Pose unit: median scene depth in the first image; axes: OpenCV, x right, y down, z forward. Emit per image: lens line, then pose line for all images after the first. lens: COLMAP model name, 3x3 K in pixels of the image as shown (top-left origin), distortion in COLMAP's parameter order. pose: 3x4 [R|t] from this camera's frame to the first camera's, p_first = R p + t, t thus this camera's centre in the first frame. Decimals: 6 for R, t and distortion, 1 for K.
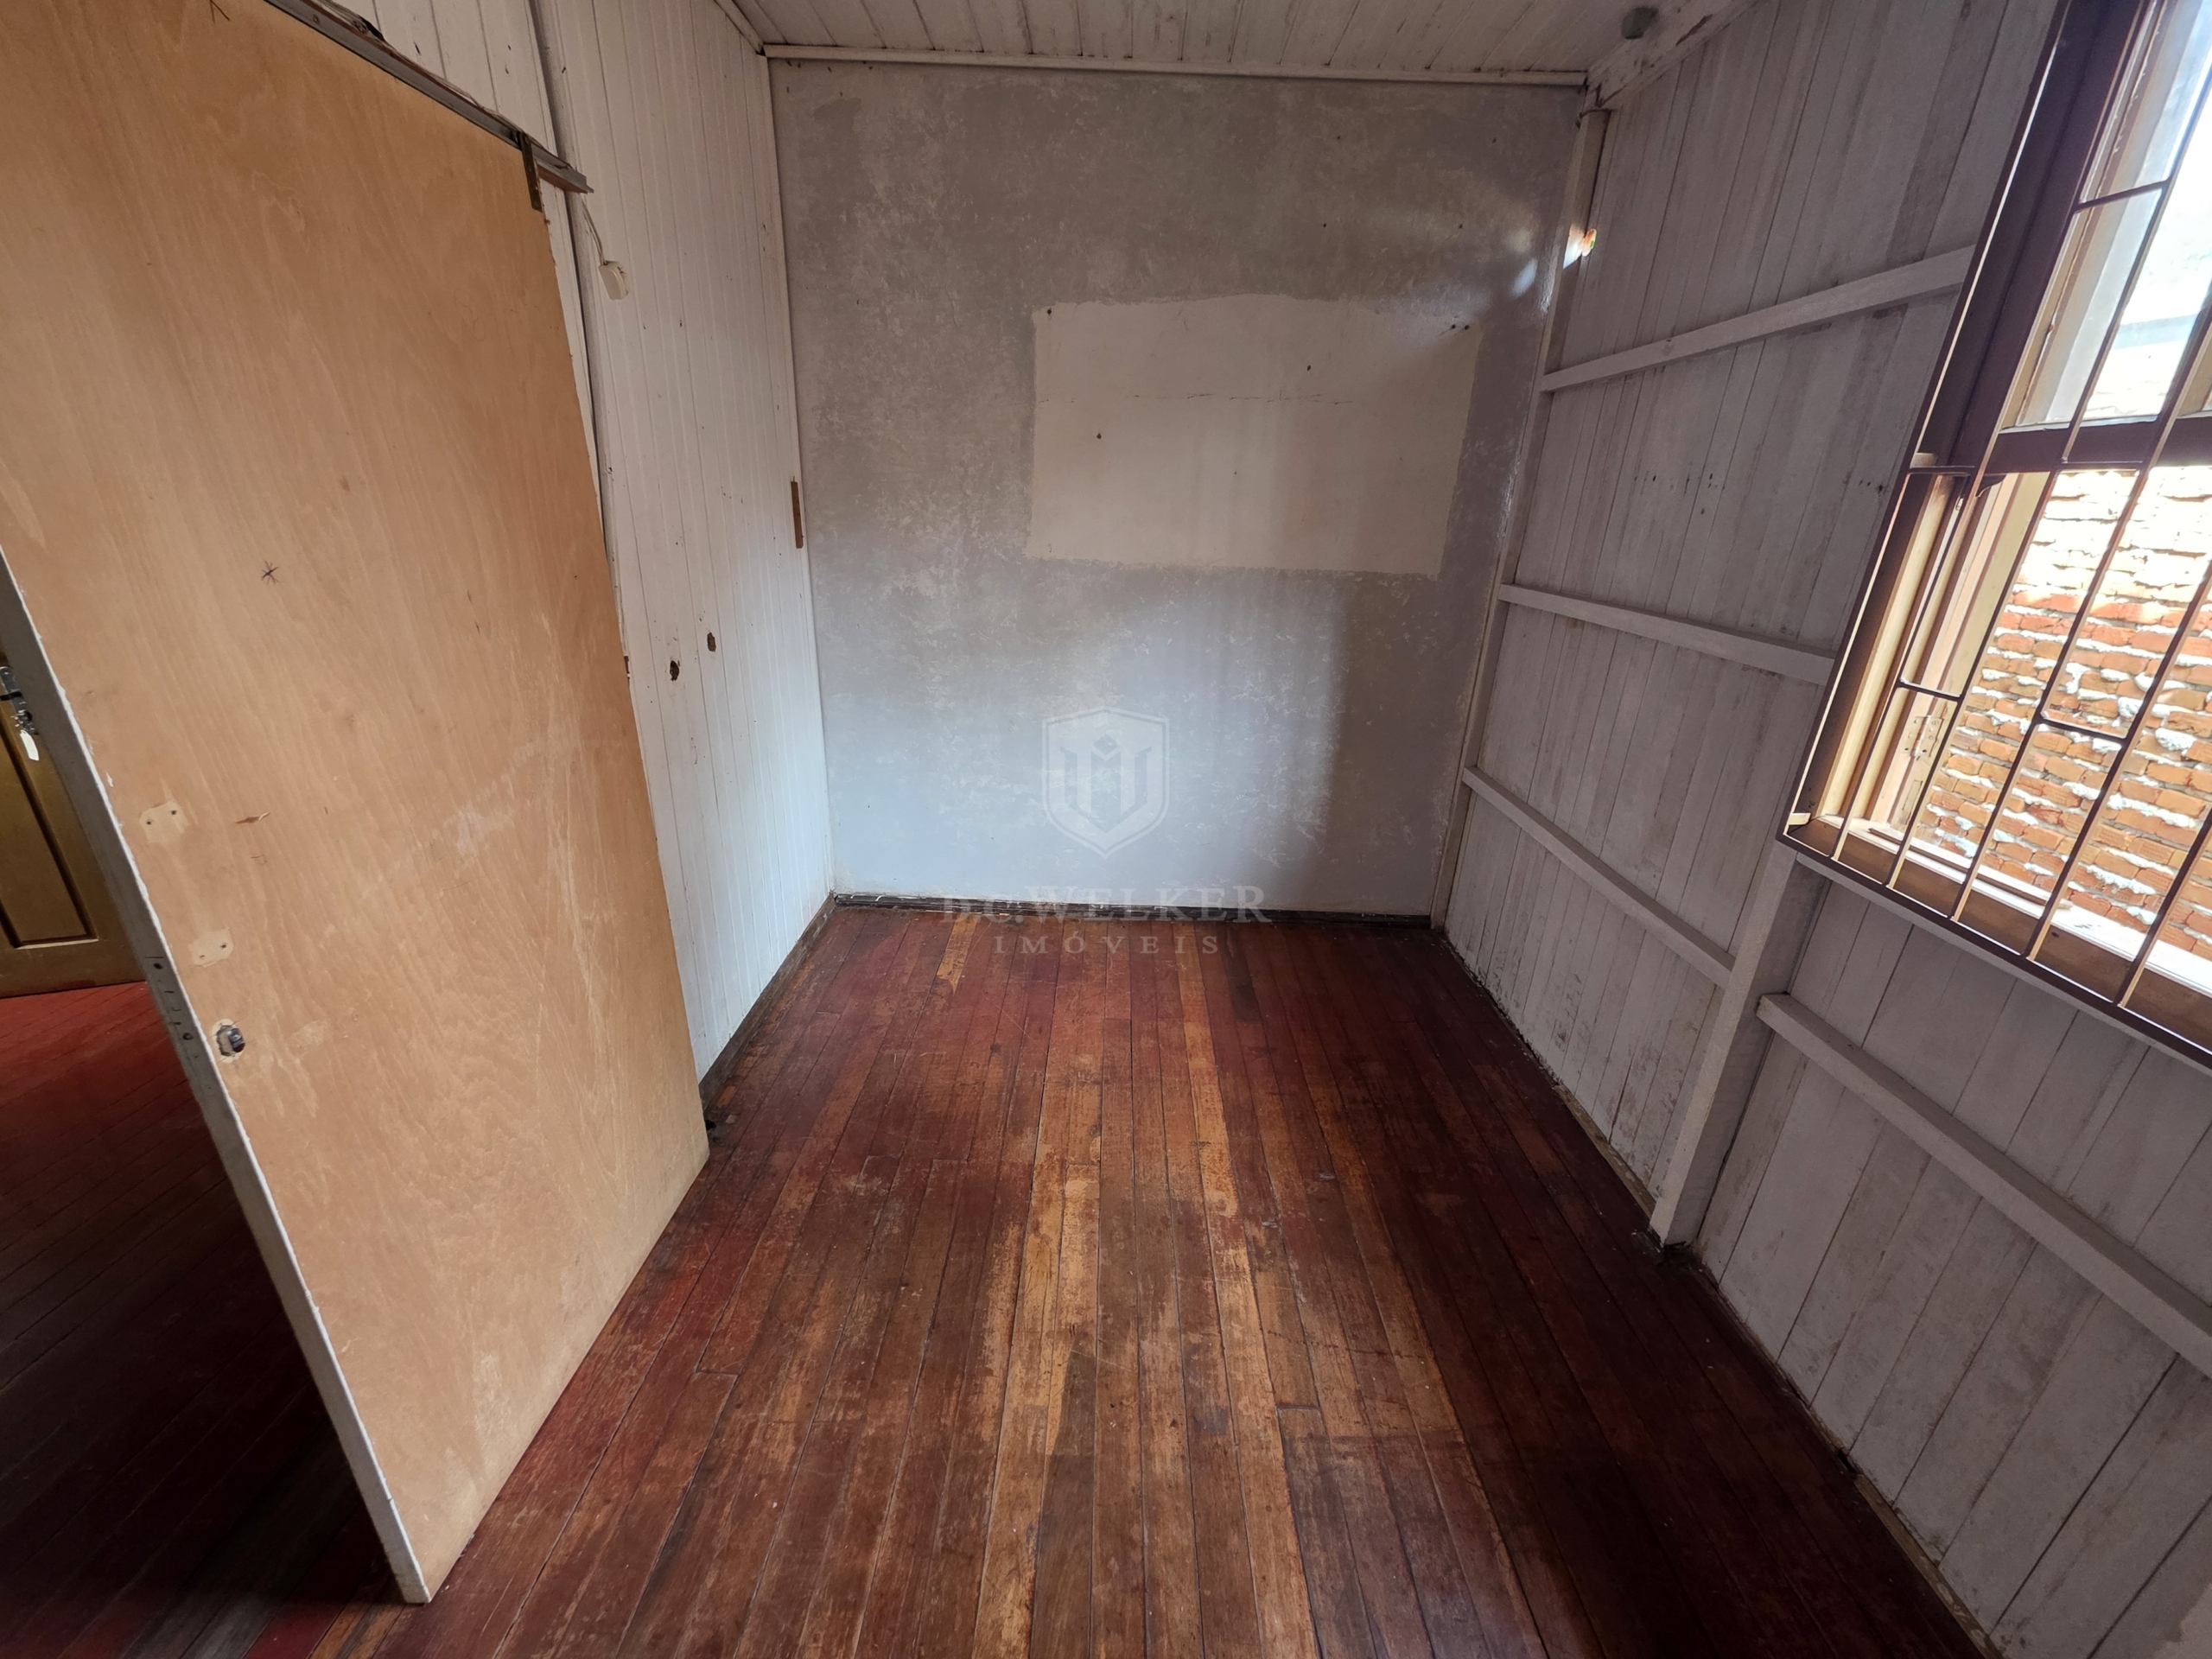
lens RADIAL K [[879.7, 0, 1104.9], [0, 879.7, 840.4], [0, 0, 1]] dist [0.001255, 0.000088]
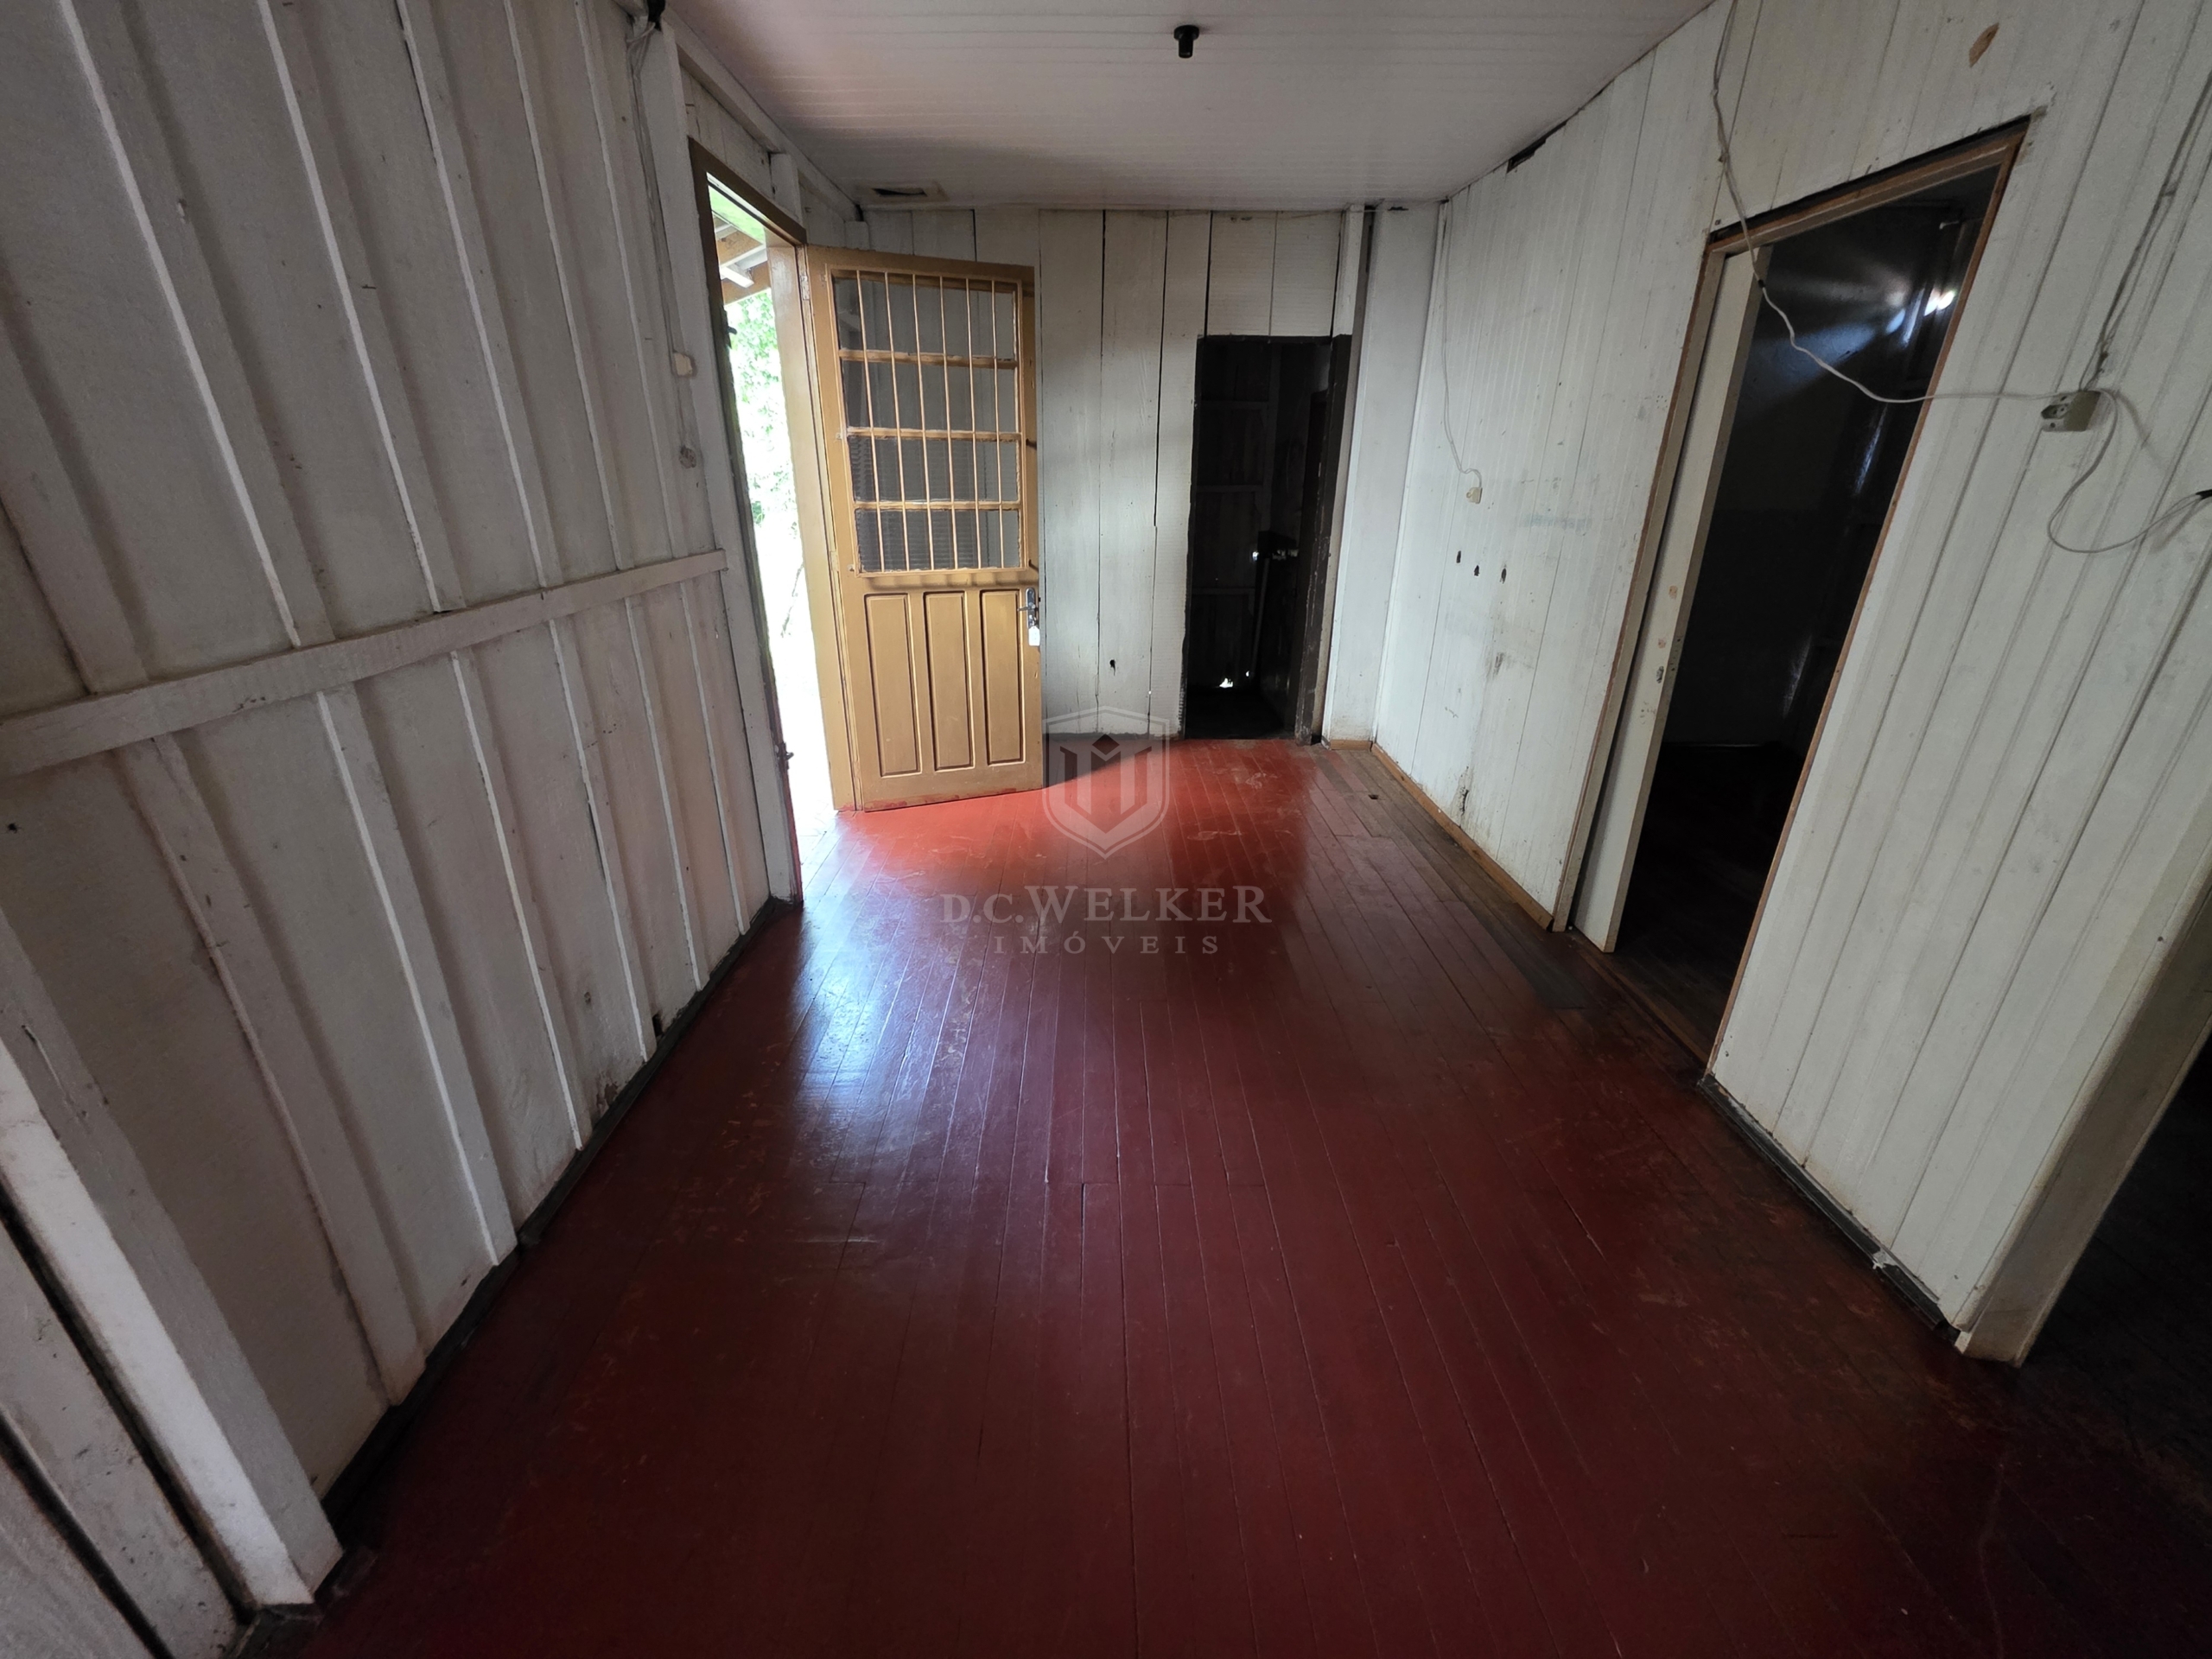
lens RADIAL K [[879.7, 0, 1104.9], [0, 879.7, 829.9], [0, 0, 1]] dist [0.001255, 0.000088]
pose [[0.998870, -0.037230, 0.029539, -1.062772], [0.035673, 0.998030, 0.051603, 0.160736], [-0.031402, -0.050490, 0.998231, -0.623011]]
